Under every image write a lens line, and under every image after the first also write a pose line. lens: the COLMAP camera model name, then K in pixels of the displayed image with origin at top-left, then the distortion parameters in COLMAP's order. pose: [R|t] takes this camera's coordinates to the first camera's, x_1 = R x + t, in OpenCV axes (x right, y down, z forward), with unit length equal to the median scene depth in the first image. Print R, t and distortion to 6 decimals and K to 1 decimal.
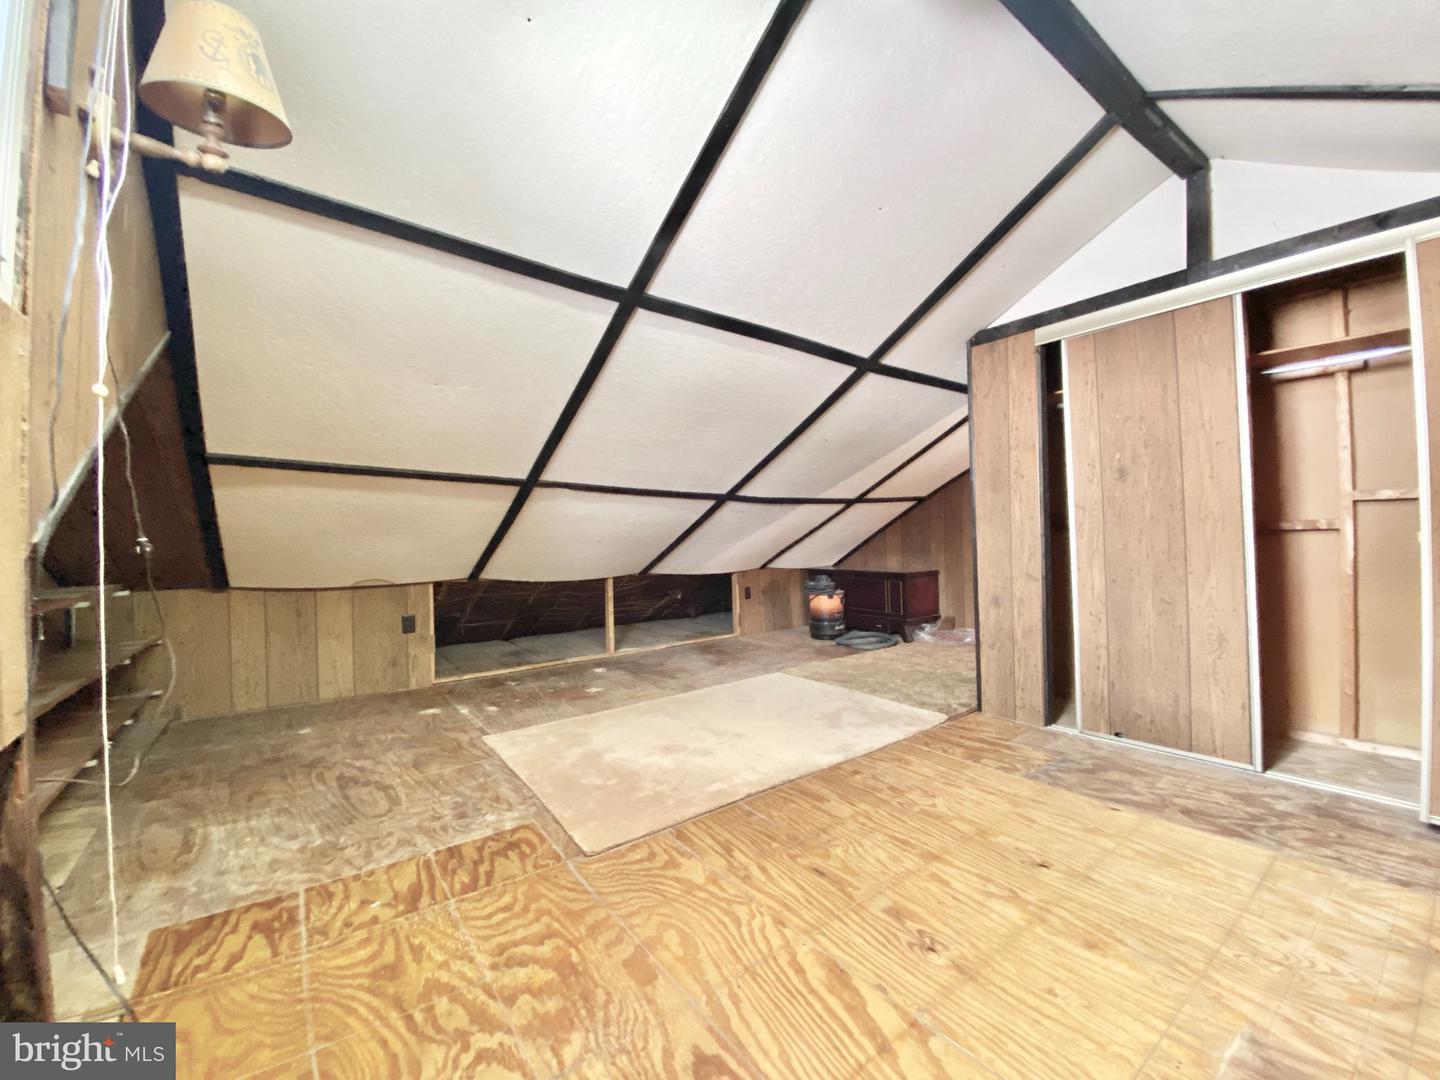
lens RADIAL K [[592.4, 0, 720.1], [0, 592.4, 535.0], [0, 0, 1]] dist [0.018713, -0.021053]
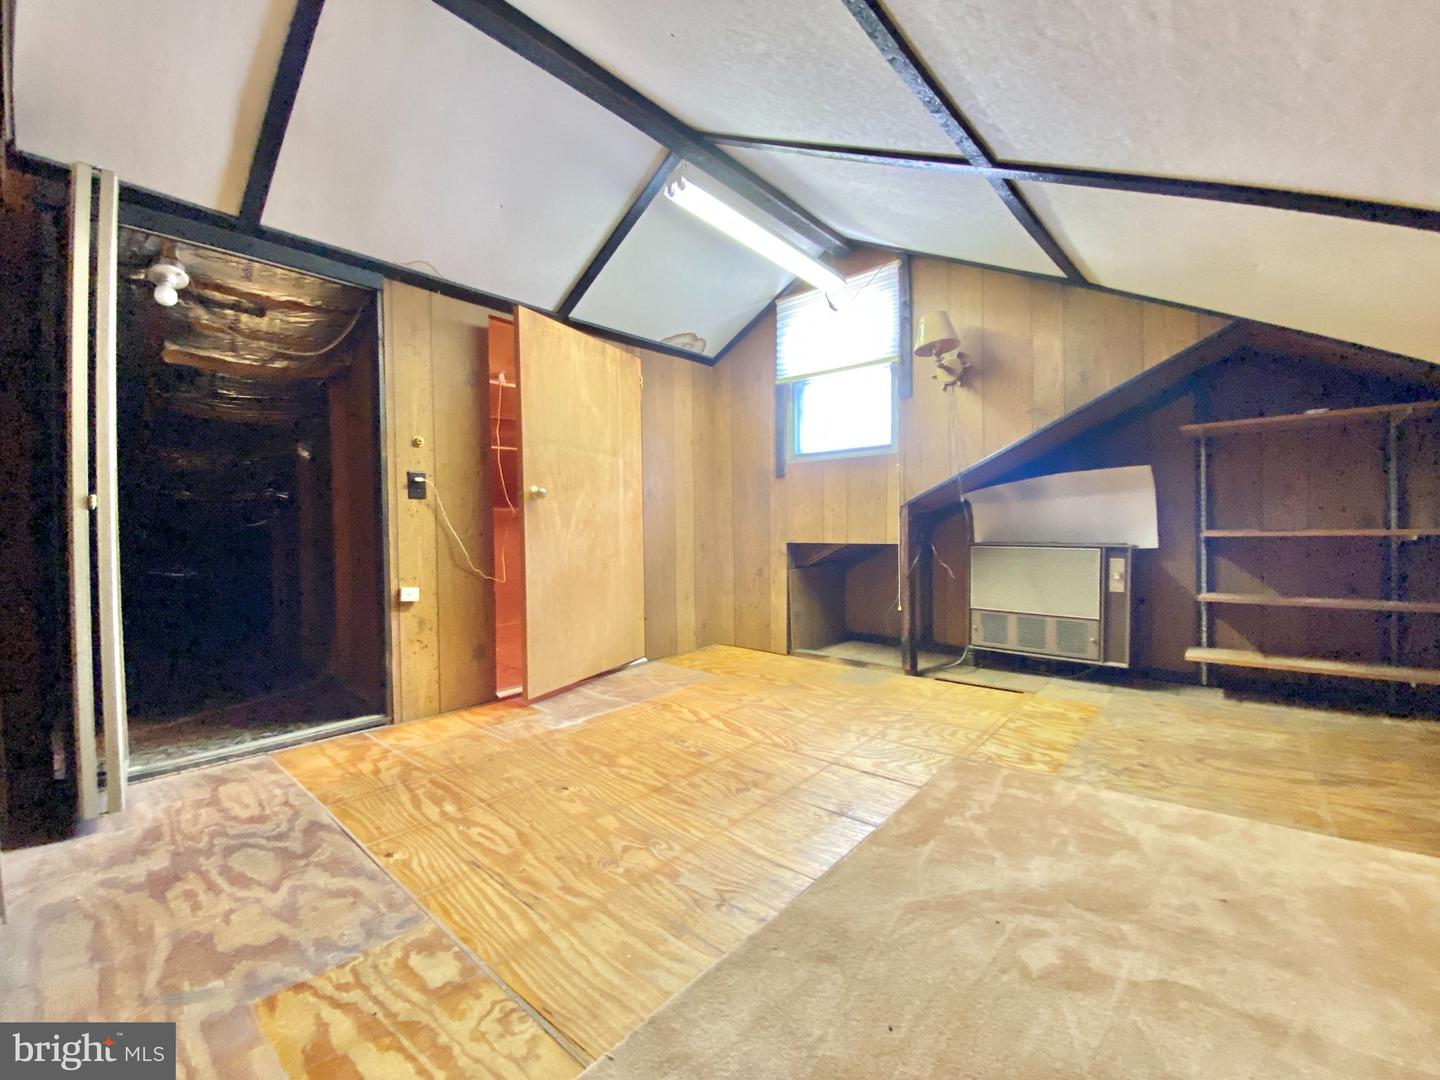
lens RADIAL K [[592.4, 0, 720.1], [0, 592.4, 535.0], [0, 0, 1]] dist [0.018713, -0.021053]
pose [[-0.976748, 0.031100, -0.212122, 0.423388], [0.031160, 0.999510, 0.003059, 0.075087], [0.212113, -0.003622, -0.977238, 1.895430]]
